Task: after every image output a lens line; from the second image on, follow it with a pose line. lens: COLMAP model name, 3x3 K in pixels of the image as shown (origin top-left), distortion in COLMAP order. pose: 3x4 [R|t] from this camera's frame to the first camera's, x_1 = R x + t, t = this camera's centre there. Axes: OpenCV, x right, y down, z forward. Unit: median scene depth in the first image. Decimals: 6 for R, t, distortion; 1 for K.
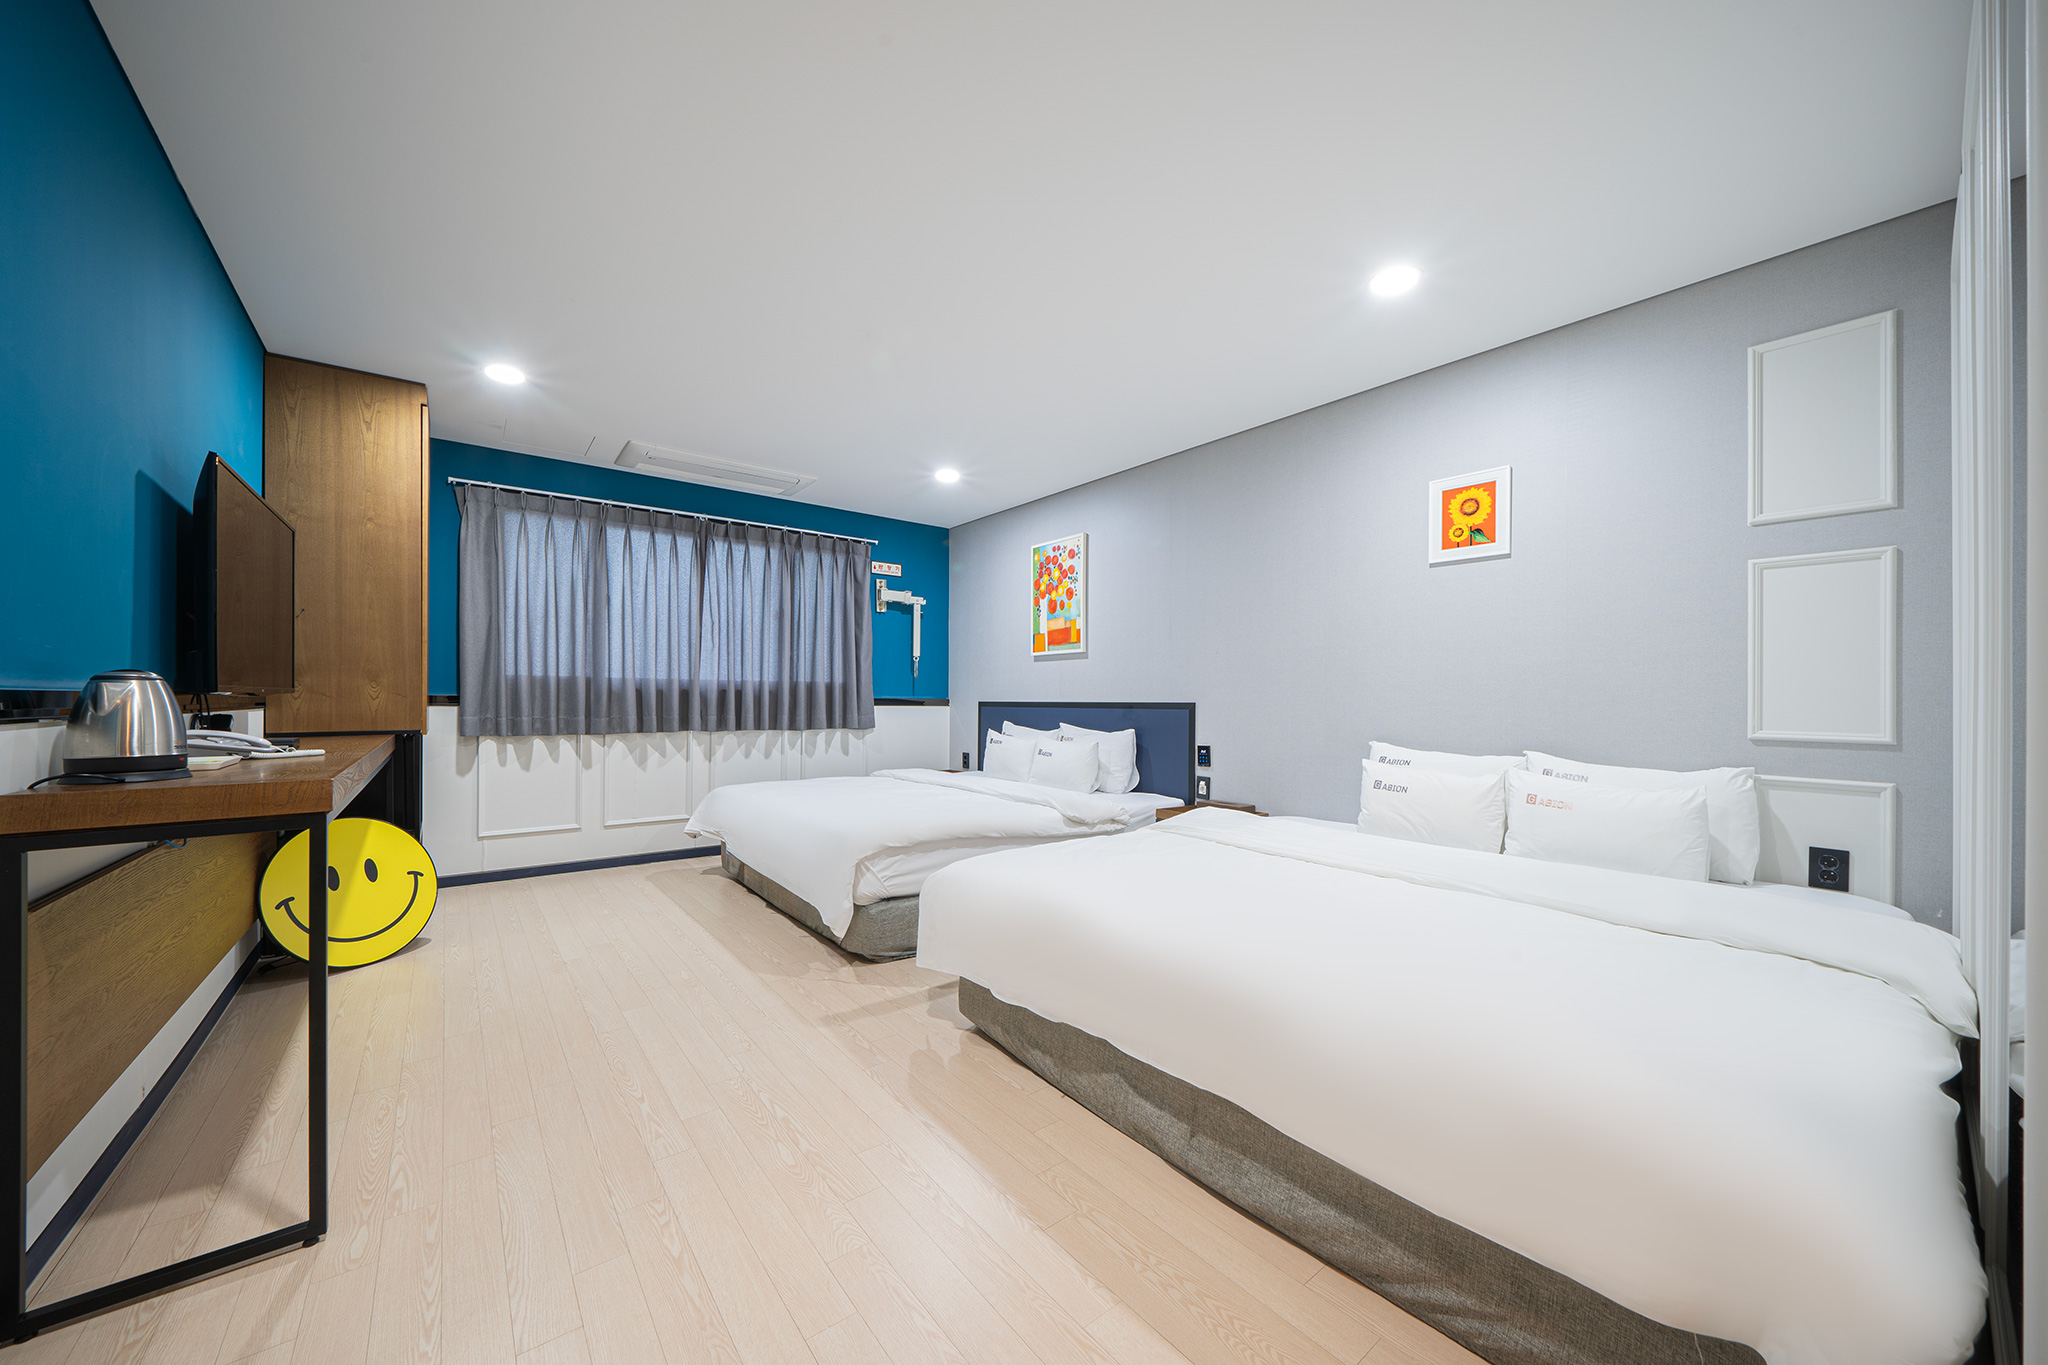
lens RADIAL K [[726.2, 0, 1024.0], [0, 726.2, 682.5], [0, 0, 1]] dist [-0.012854, 0.000011]
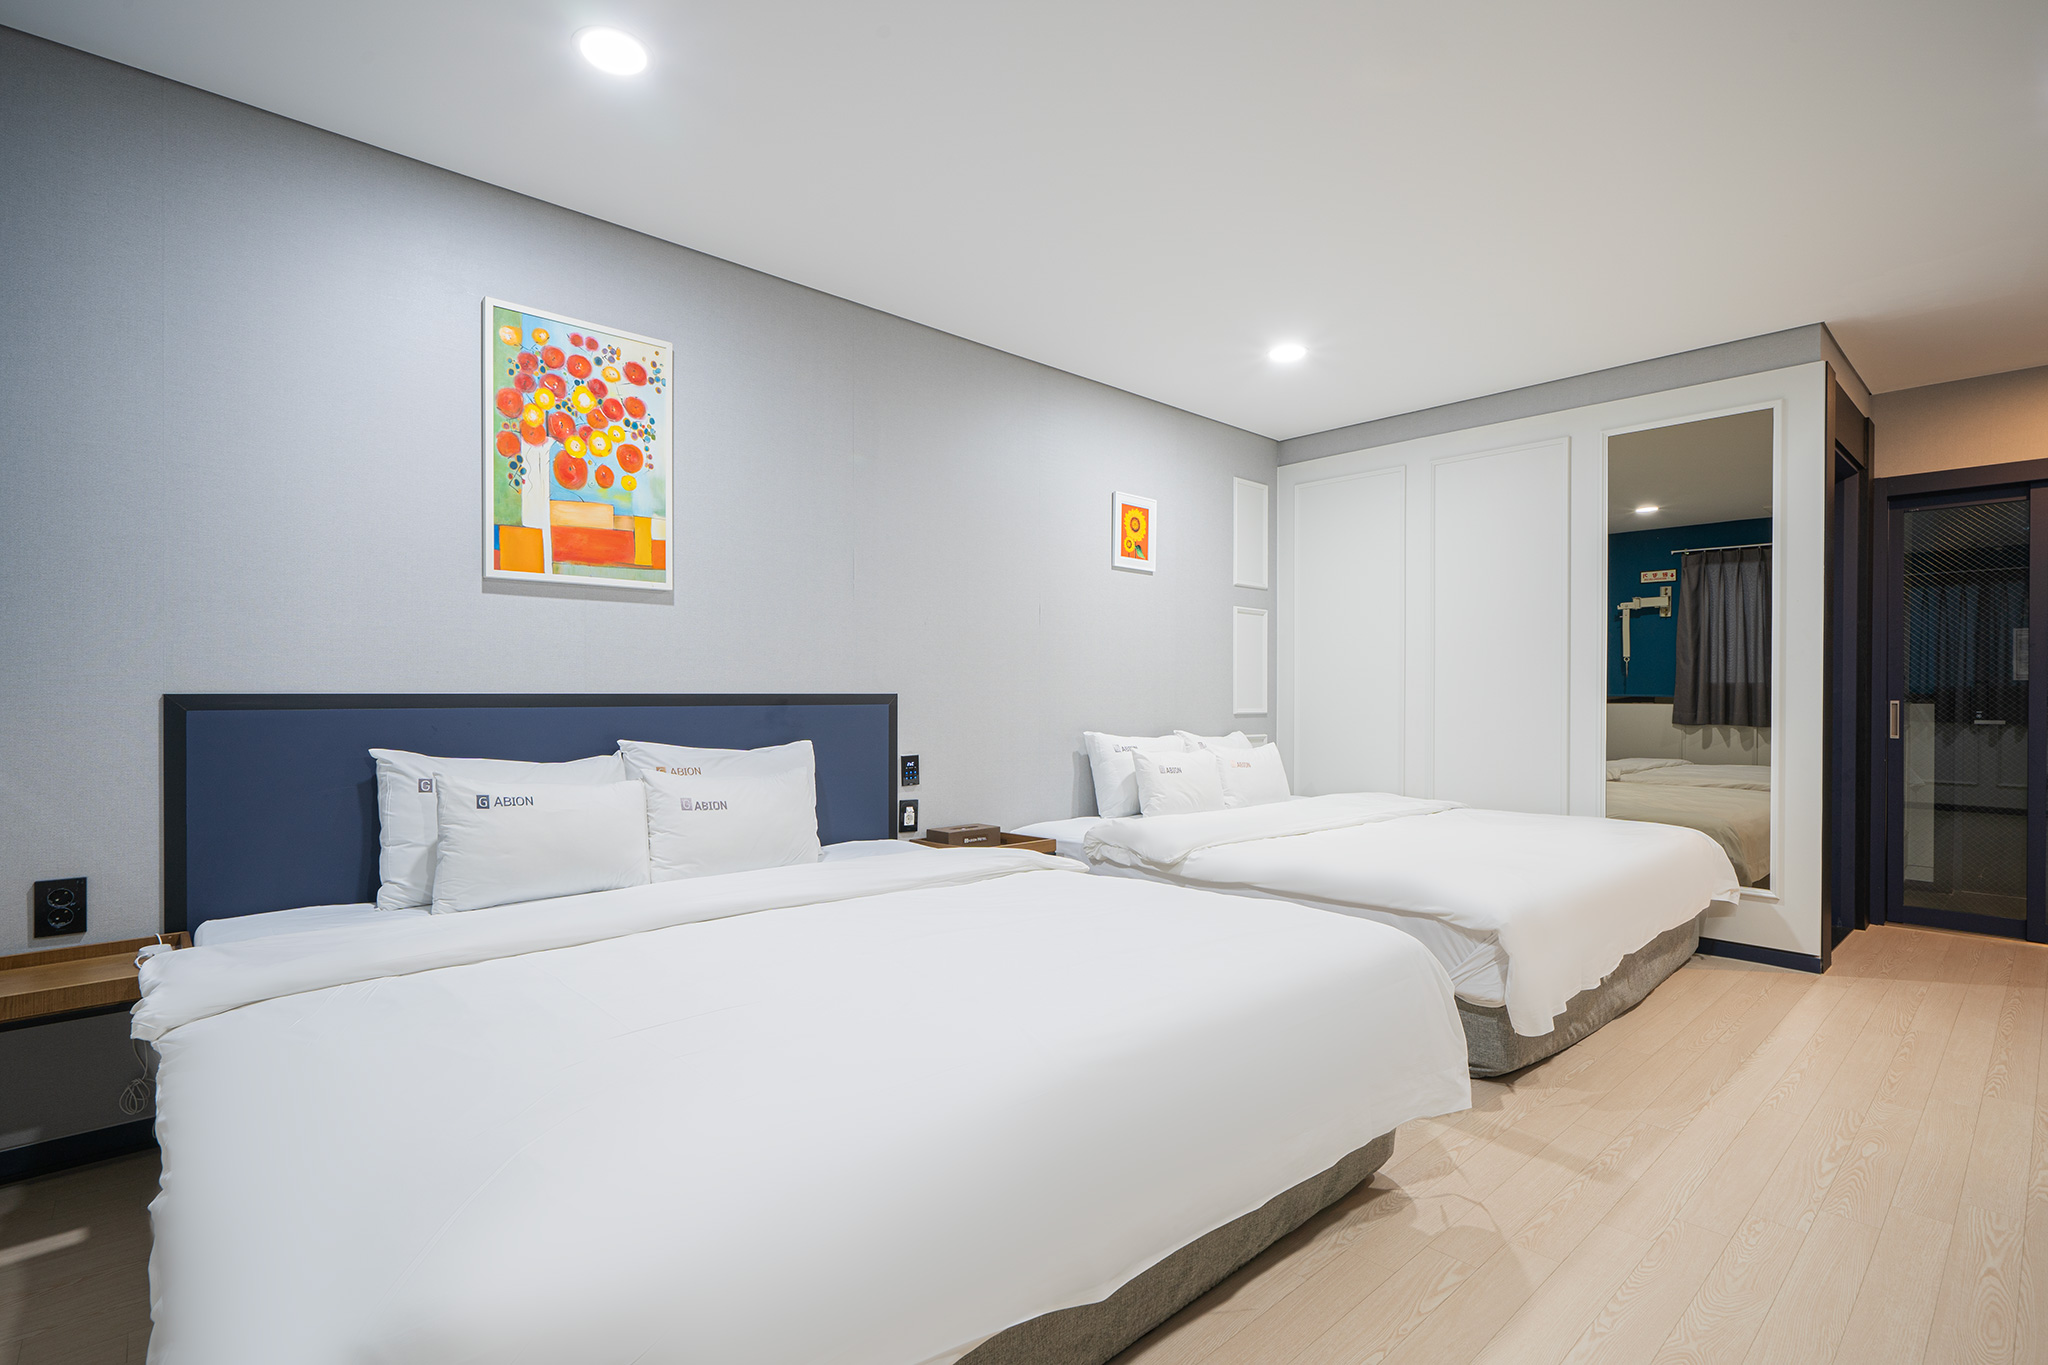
lens RADIAL K [[931.6, 0, 1024.0], [0, 931.6, 682.5], [0, 0, 1]] dist [0.001880, 0.000066]
pose [[-0.053490, 0.004266, 0.998559, -0.565824], [-0.030361, 0.999522, -0.005897, 0.016318], [-0.998107, -0.030632, -0.053334, 0.816048]]
